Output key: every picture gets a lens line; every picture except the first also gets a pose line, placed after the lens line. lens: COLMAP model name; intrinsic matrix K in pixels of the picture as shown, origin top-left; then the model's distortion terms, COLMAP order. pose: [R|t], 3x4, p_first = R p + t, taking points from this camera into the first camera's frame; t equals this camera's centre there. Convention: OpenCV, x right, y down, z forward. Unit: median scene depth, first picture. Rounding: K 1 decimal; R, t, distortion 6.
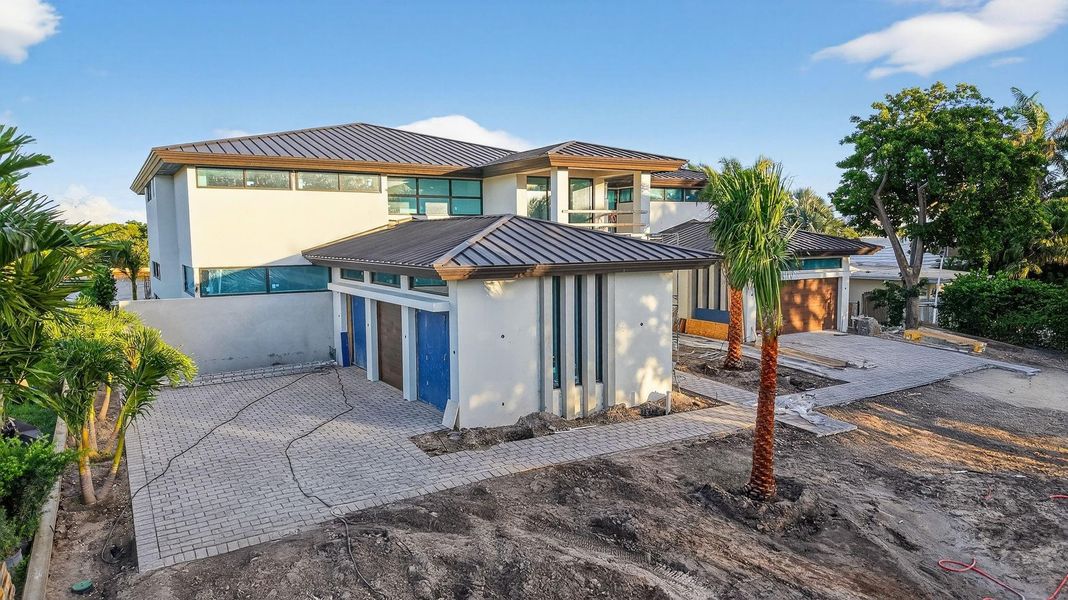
lens RADIAL K [[748.2, 0, 541.1], [0, 748.2, 297.0], [0, 0, 1]] dist [0.120581, -0.111139]
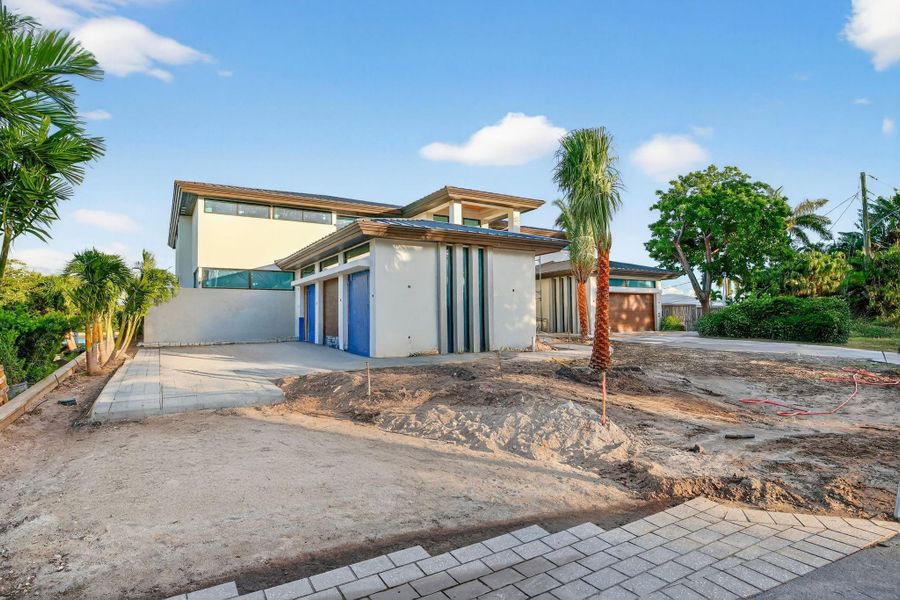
lens RADIAL K [[511.1, 0, 450.0], [0, 511.1, 300.0], [0, 0, 1]] dist [0.019774, 0.000968]
pose [[0.999969, -0.002260, -0.007502, 0.019263], [0.001221, 0.990742, -0.135753, 0.137341], [0.007739, 0.135740, 0.990714, 0.056024]]
